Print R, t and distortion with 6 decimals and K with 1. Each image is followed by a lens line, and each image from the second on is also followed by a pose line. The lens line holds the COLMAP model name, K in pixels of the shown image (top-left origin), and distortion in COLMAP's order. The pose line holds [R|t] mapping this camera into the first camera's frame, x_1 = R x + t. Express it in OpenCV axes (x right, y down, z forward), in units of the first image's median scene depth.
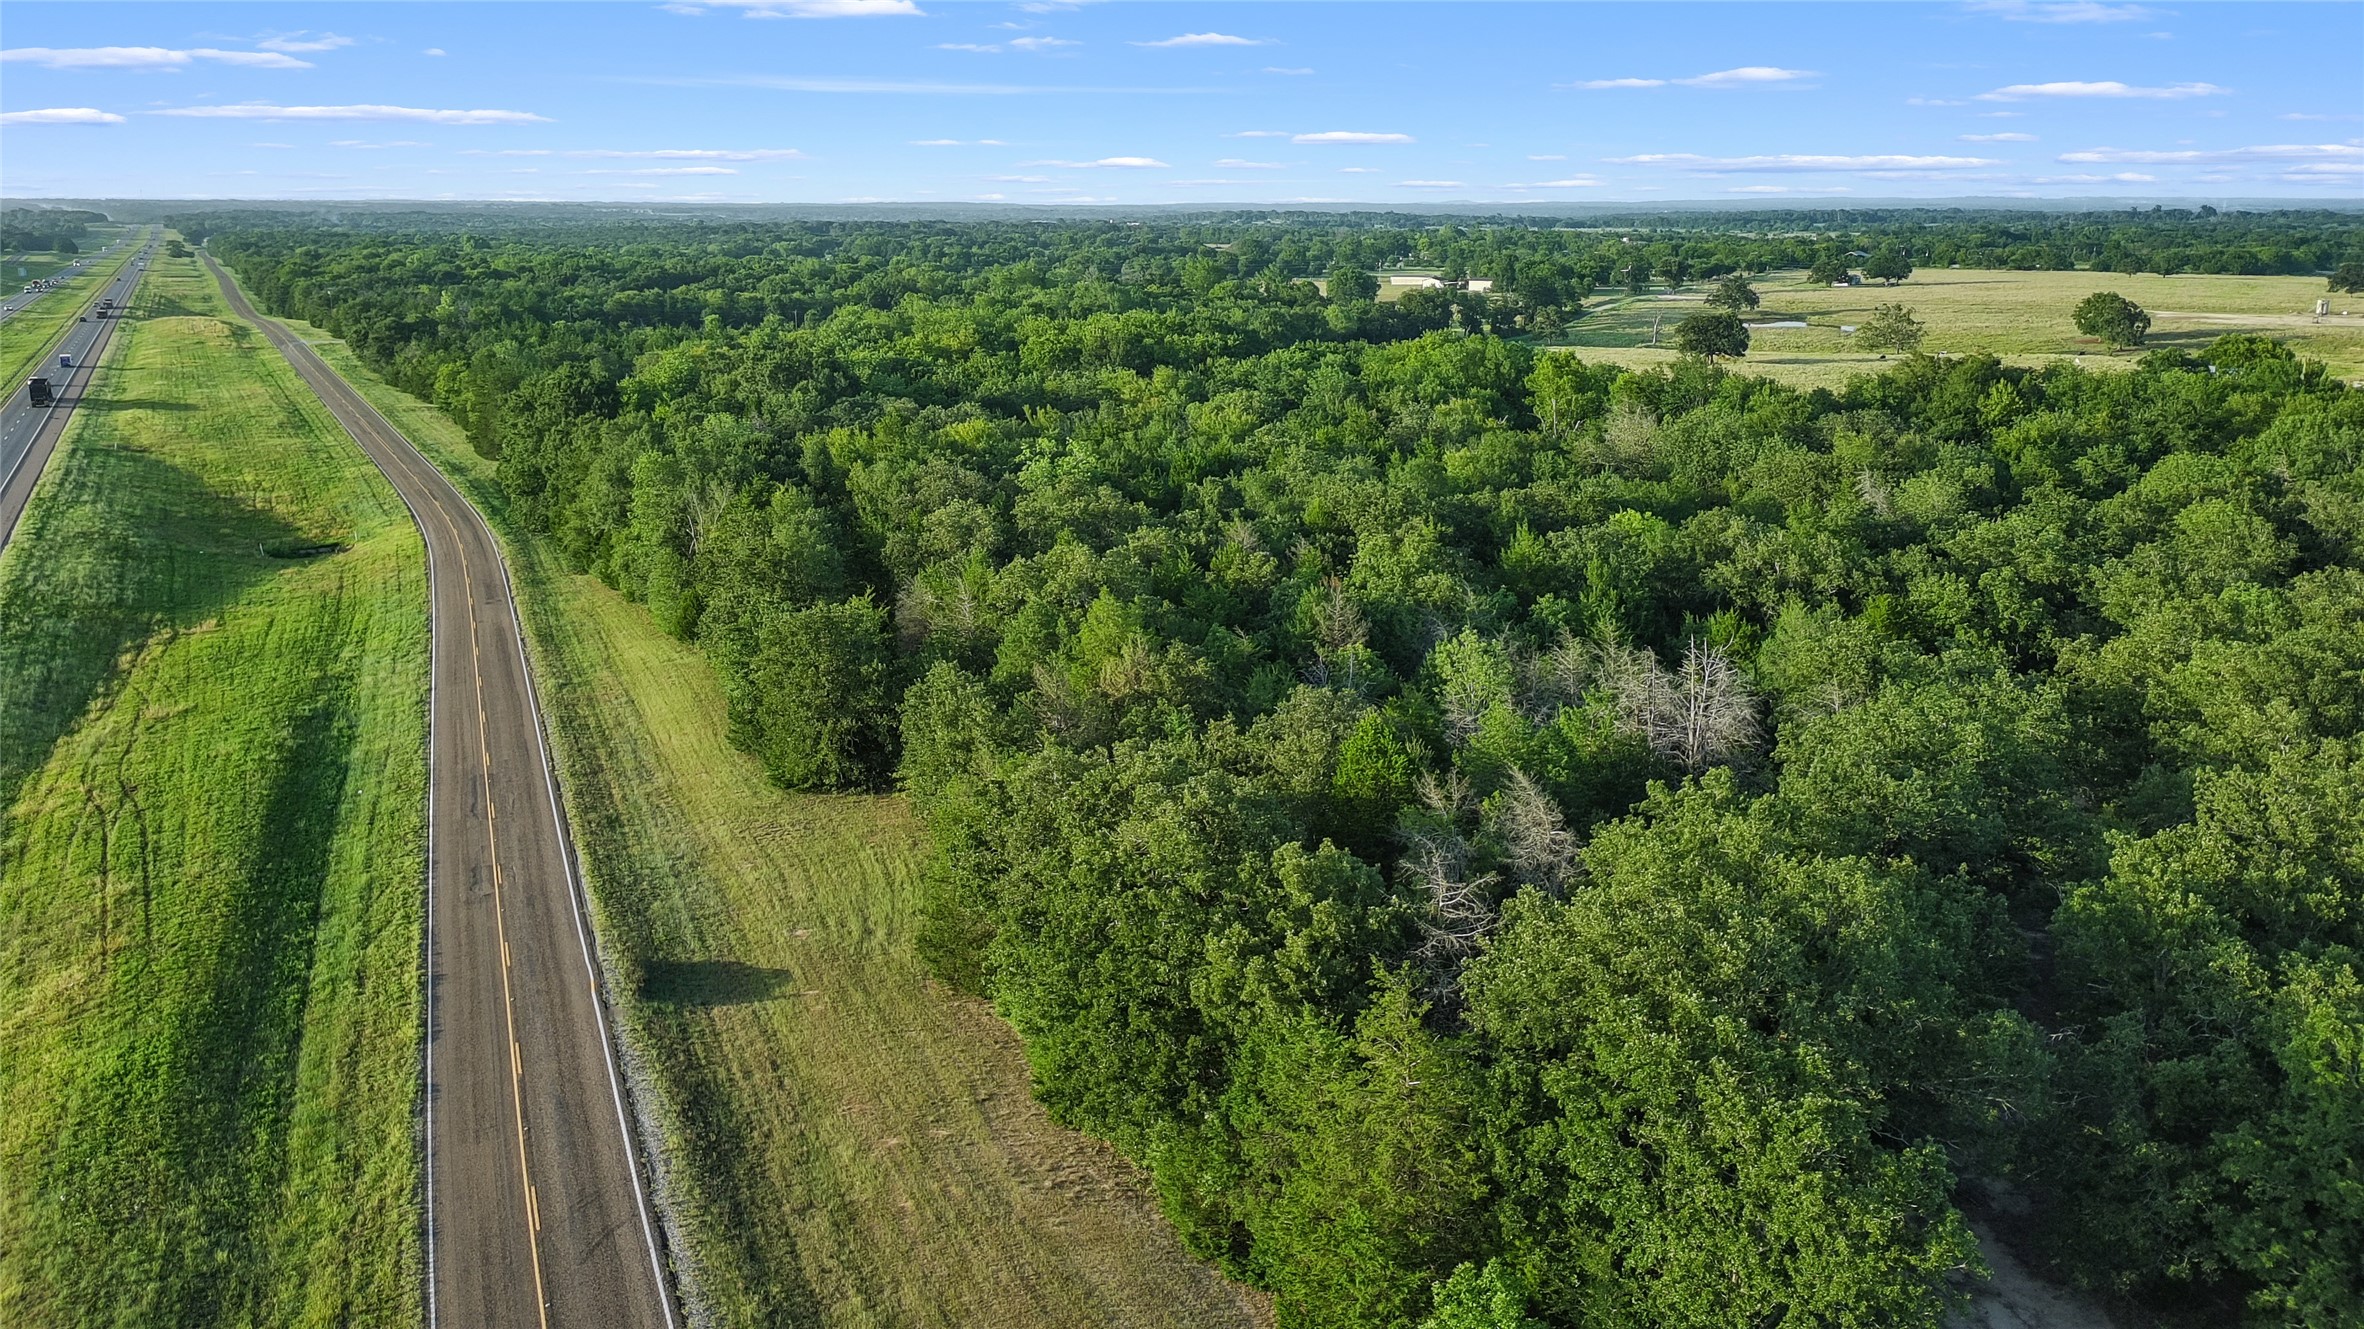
lens RADIAL K [[1812.7, 0, 1184.4], [0, 1812.7, 656.3], [0, 0, 1]] dist [0.042144, -0.050246]
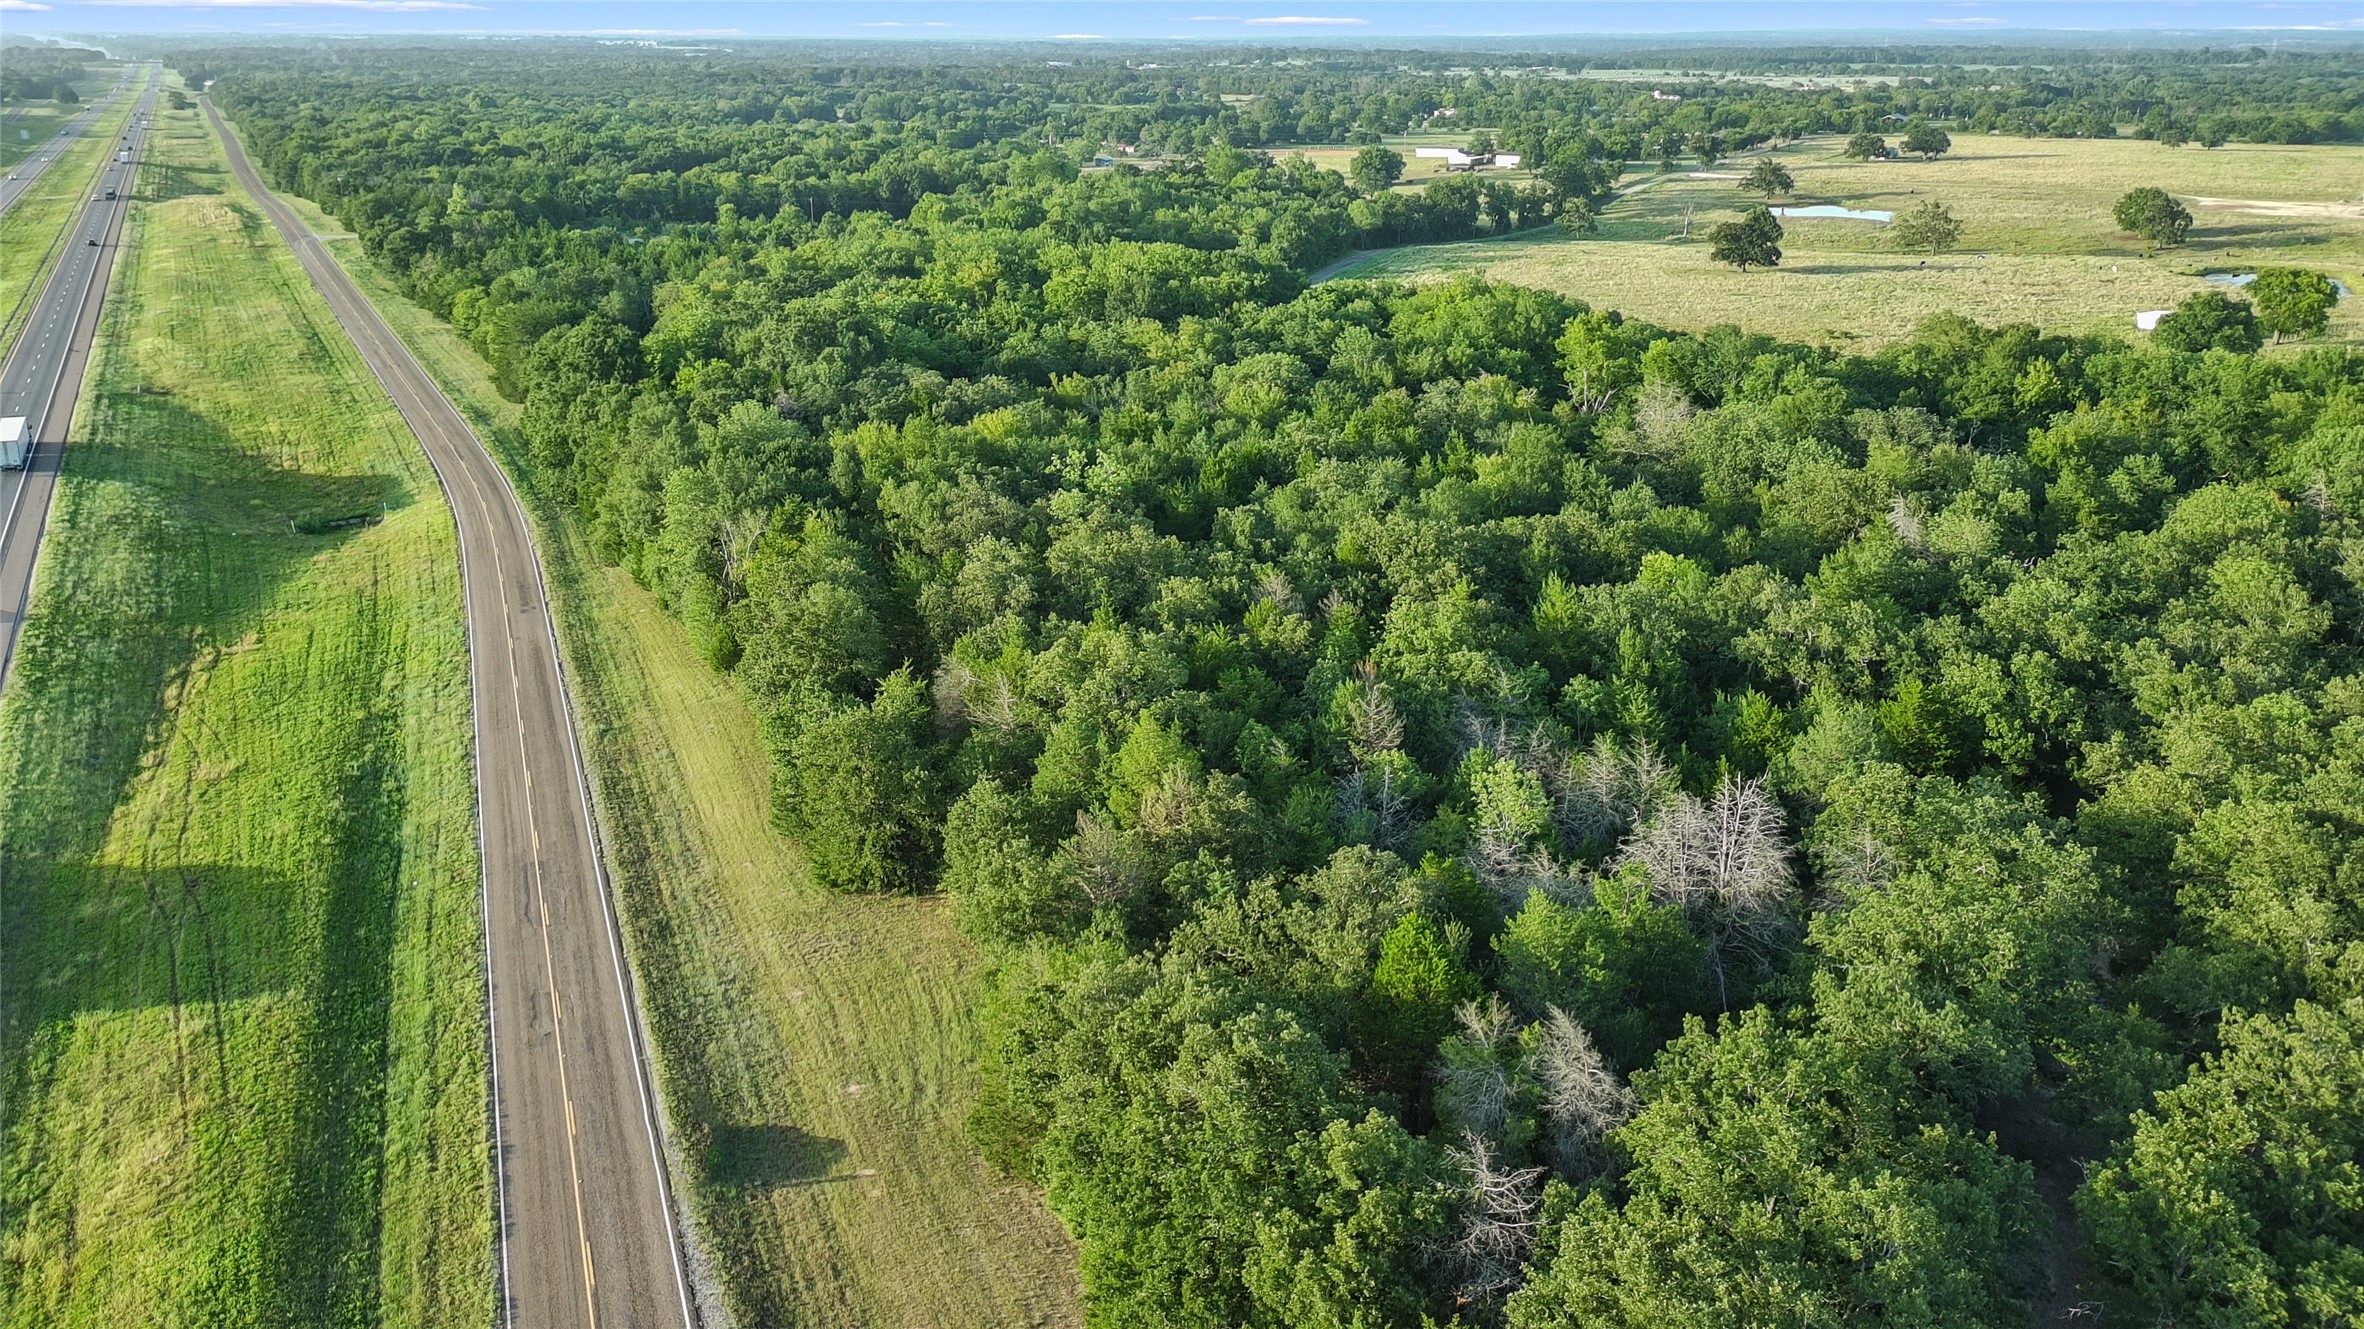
lens RADIAL K [[1812.7, 0, 1183.2], [0, 1812.7, 651.6], [0, 0, 1]] dist [0.042144, -0.050246]
pose [[0.999943, 0.007646, -0.007434, -0.012022], [-0.006962, 0.996092, 0.088049, -0.123475], [0.008078, -0.087993, 0.996088, -0.003010]]
